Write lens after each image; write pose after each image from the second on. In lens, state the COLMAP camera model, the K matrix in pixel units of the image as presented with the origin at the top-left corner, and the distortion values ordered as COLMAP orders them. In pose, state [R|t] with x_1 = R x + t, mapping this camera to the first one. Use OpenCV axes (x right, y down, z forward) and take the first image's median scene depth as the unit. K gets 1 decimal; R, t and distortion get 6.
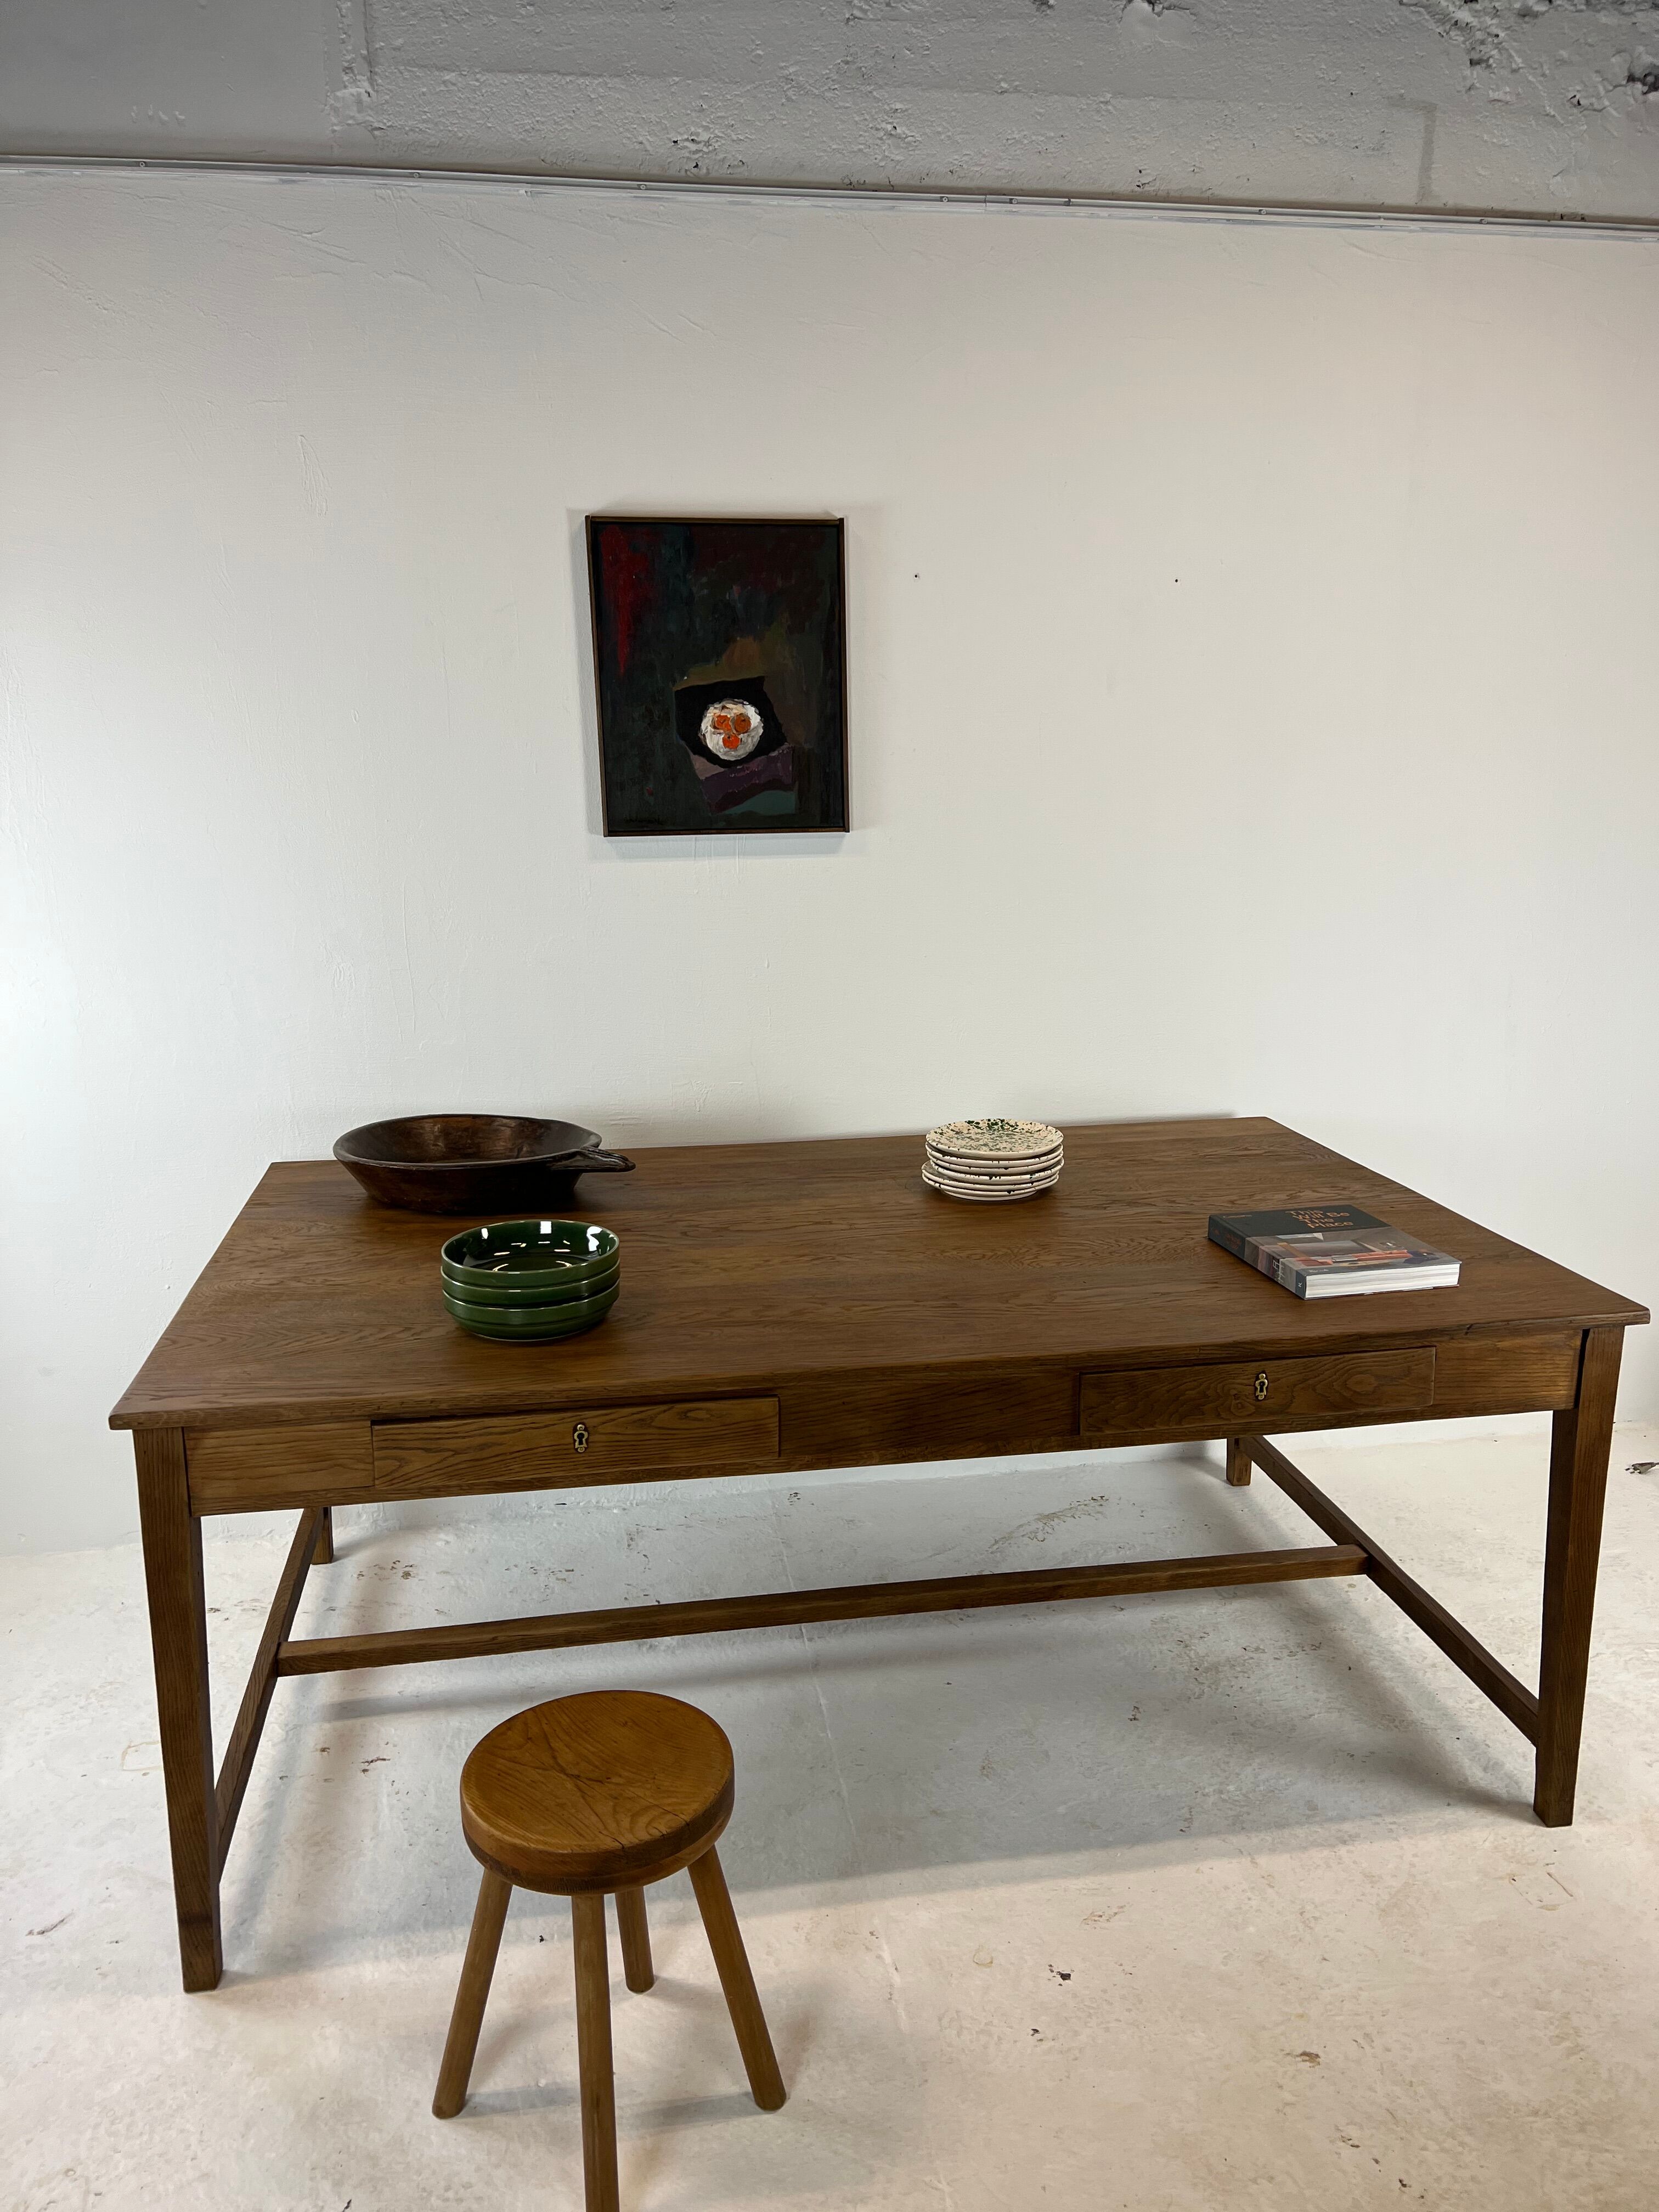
lens RADIAL K [[1695.1, 0, 830.7], [0, 1695.1, 1111.2], [0, 0, 1]] dist [0.031257, -0.041606]
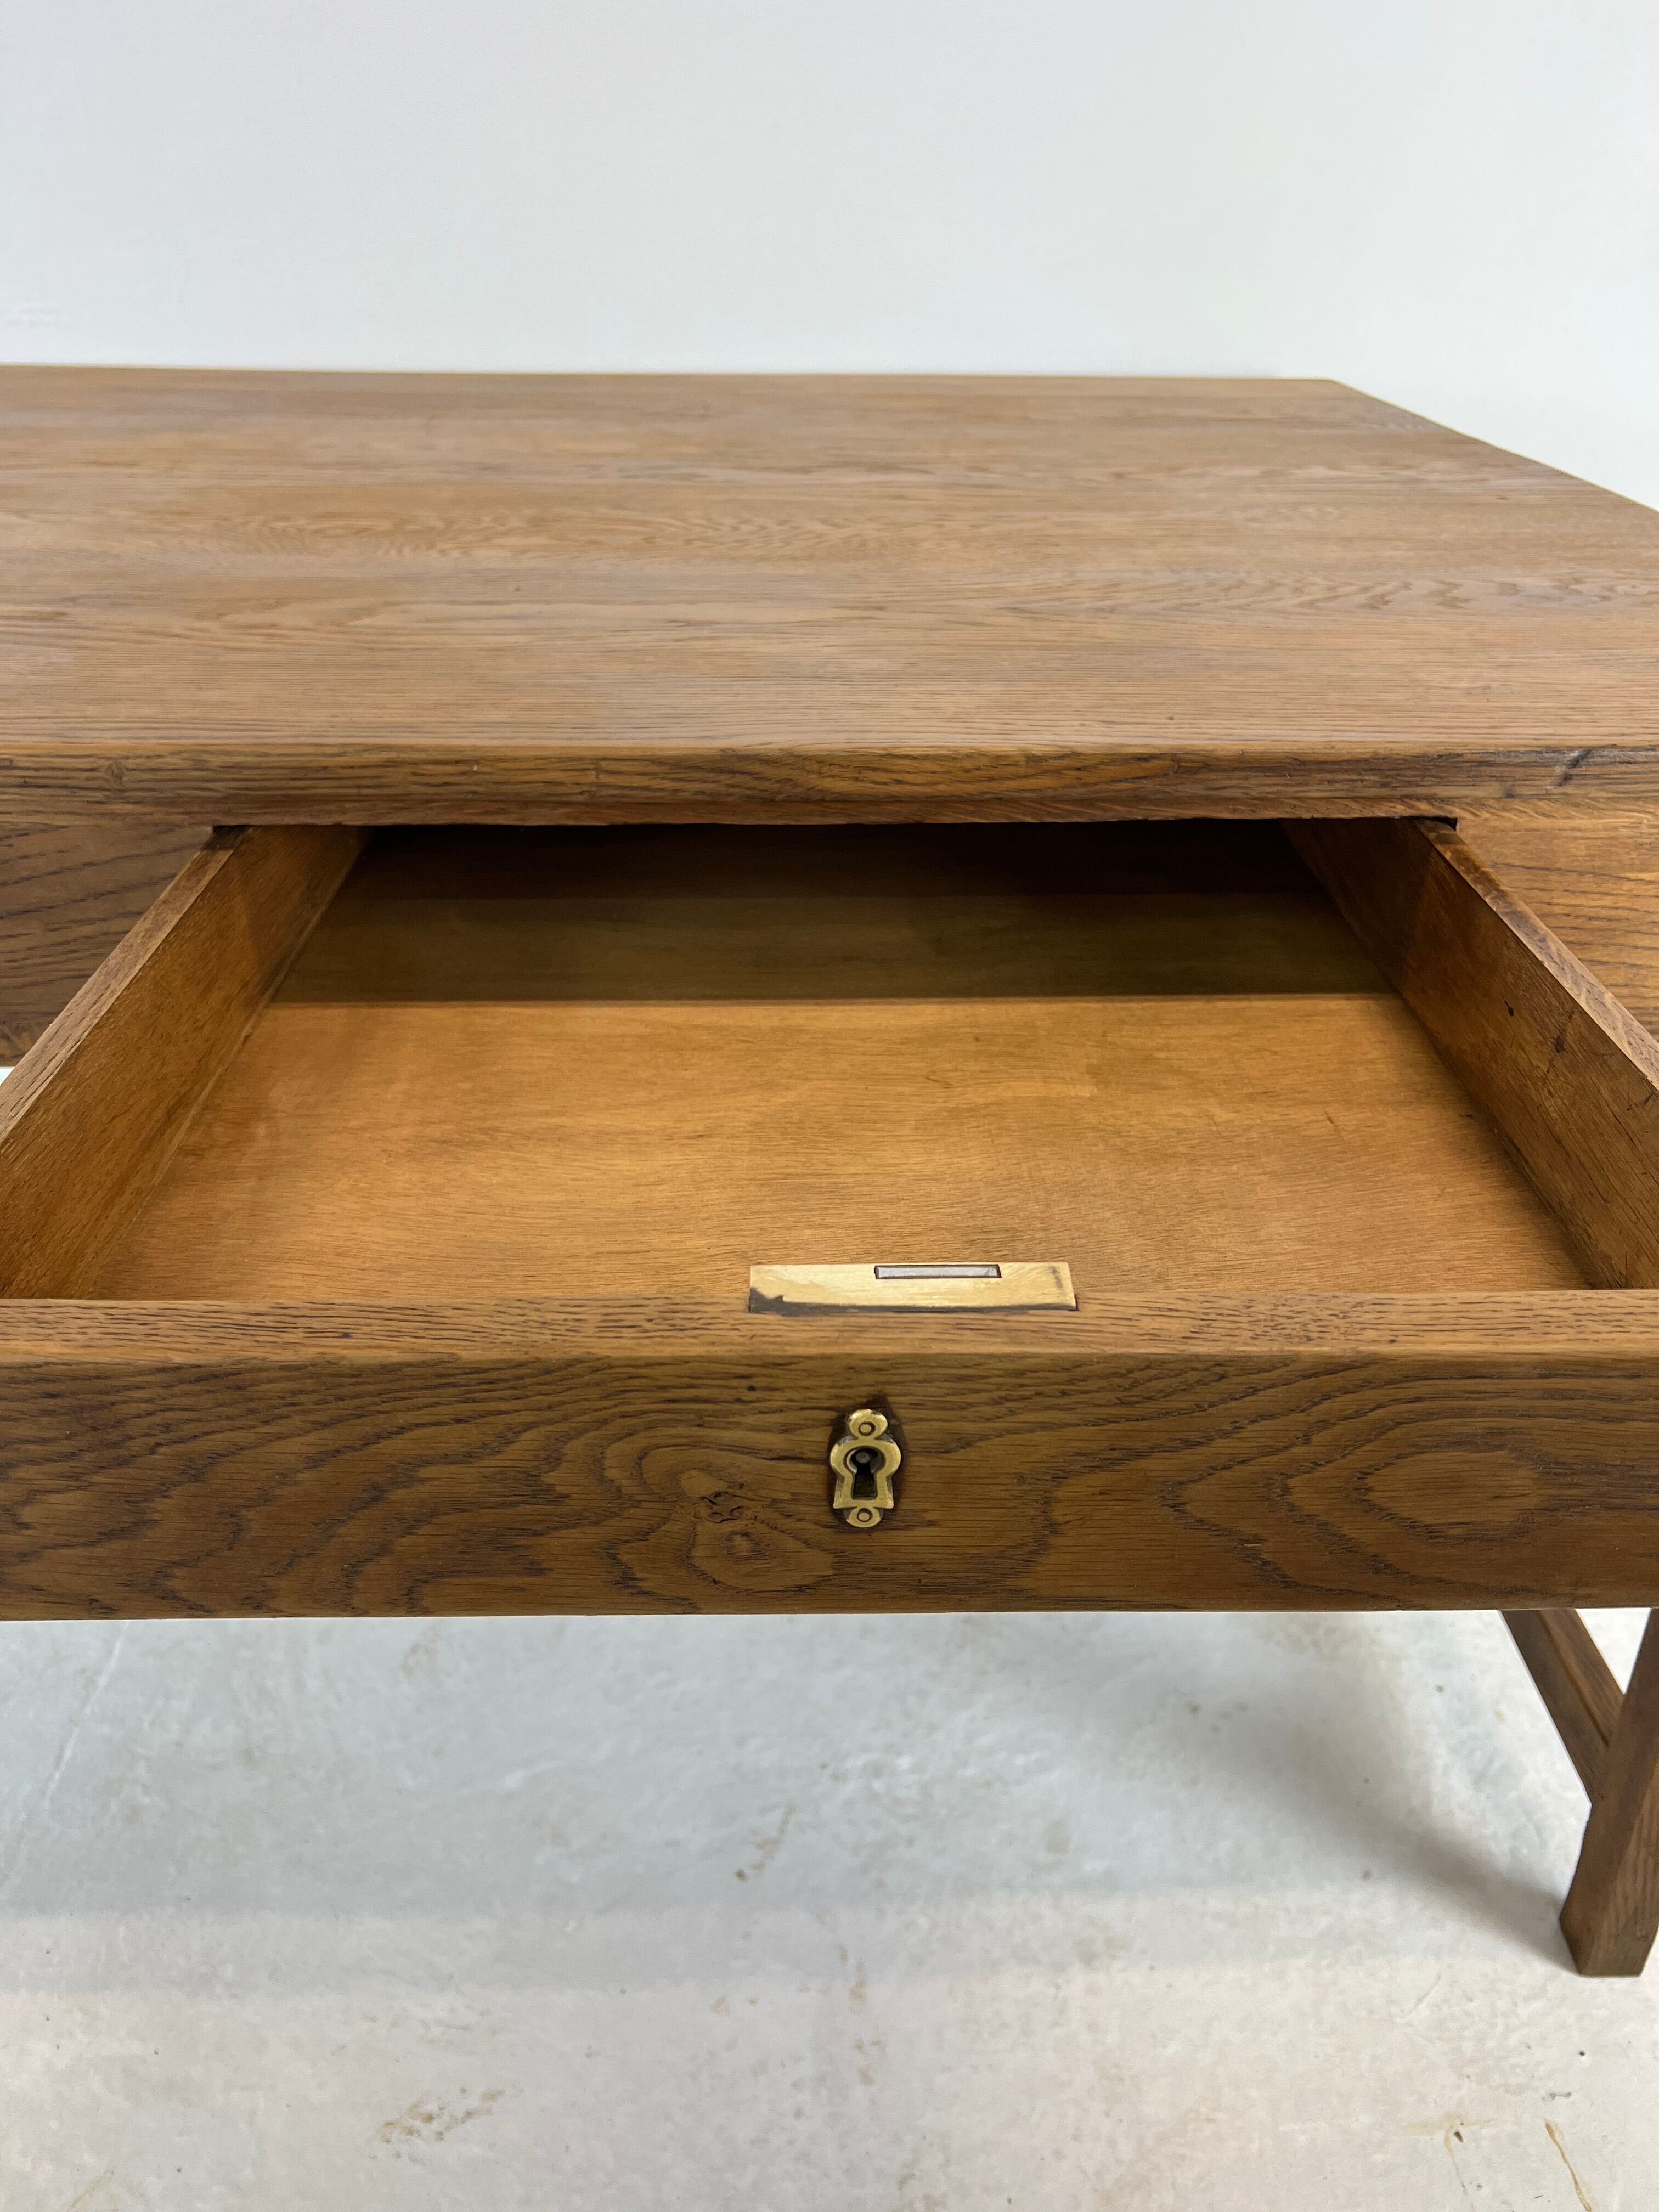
lens RADIAL K [[1695.1, 0, 850.0], [0, 1695.1, 1133.4], [0, 0, 1]] dist [0.031257, -0.041606]
pose [[0.990995, 0.088189, -0.100757, 0.257591], [-0.053810, 0.951334, 0.303427, 0.095134], [0.122612, -0.295273, 0.947513, 0.620781]]
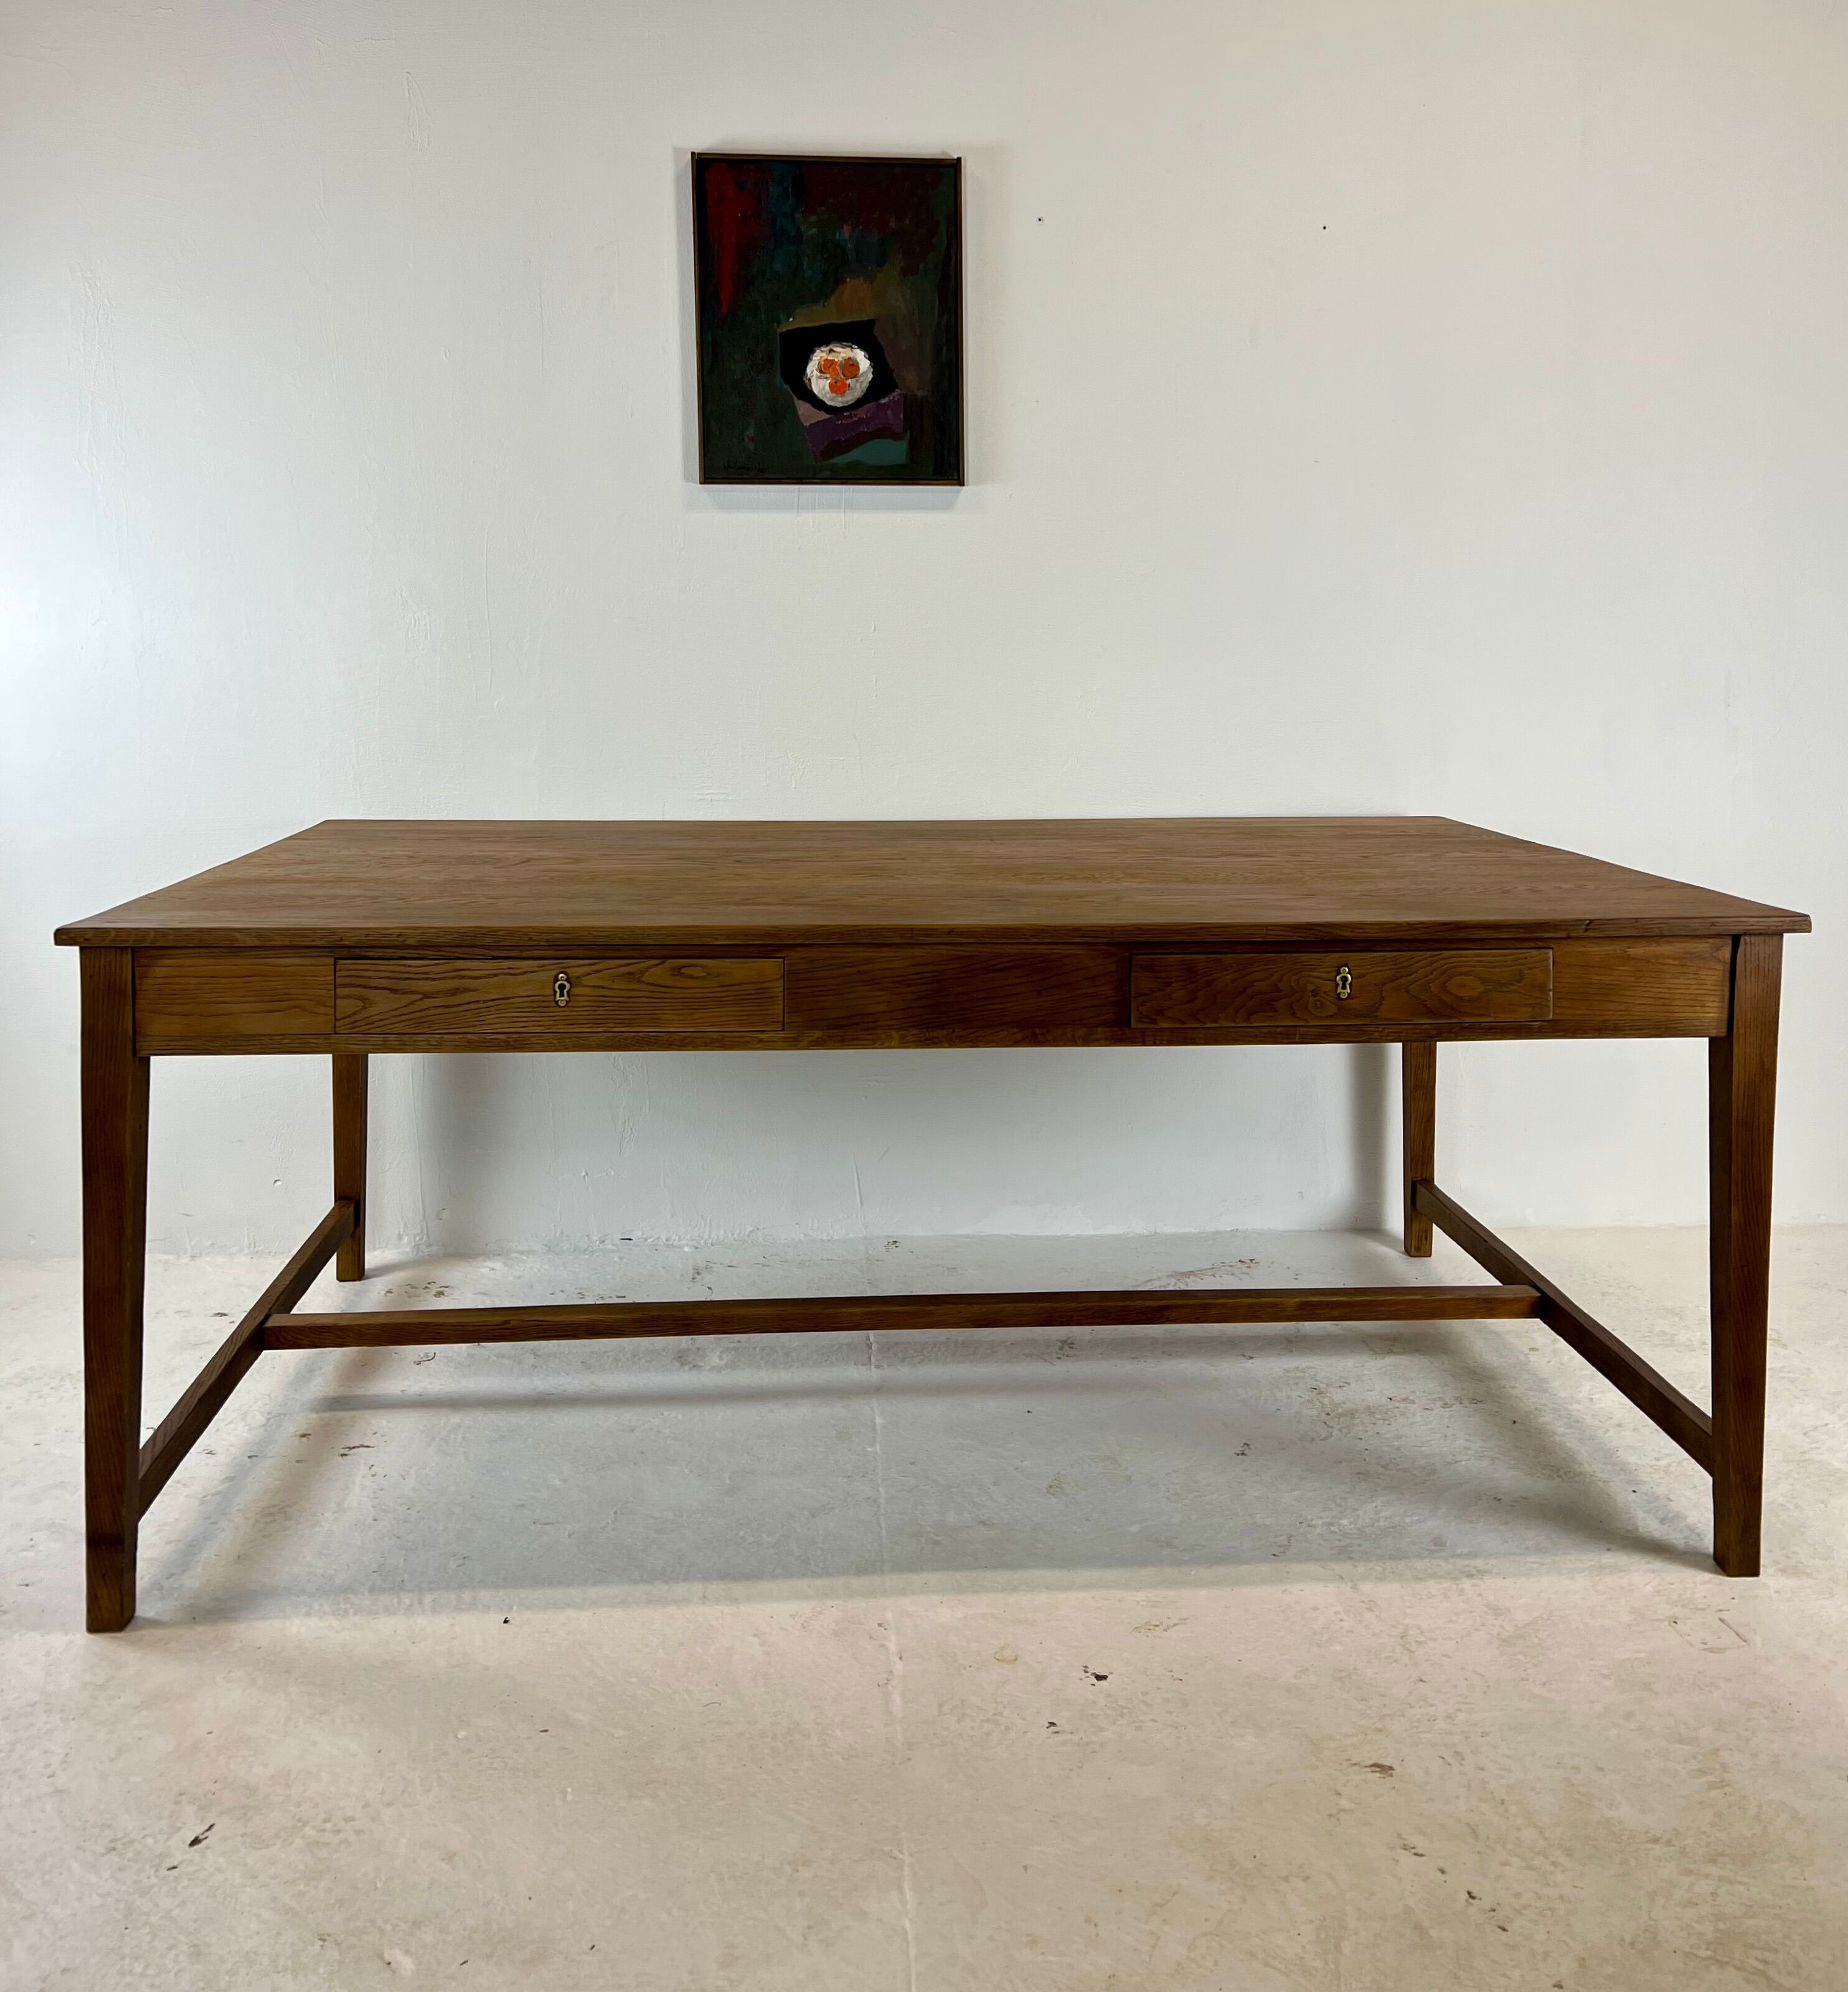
lens RADIAL K [[1923.5, 0, 927.4], [0, 1923.5, 735.6], [0, 0, 1]] dist [0.009495, 0.000000]
pose [[0.995596, 0.015860, -0.092398, 0.115452], [-0.030957, 0.985921, -0.164323, 0.183083], [0.088491, 0.166459, 0.982070, -0.008950]]
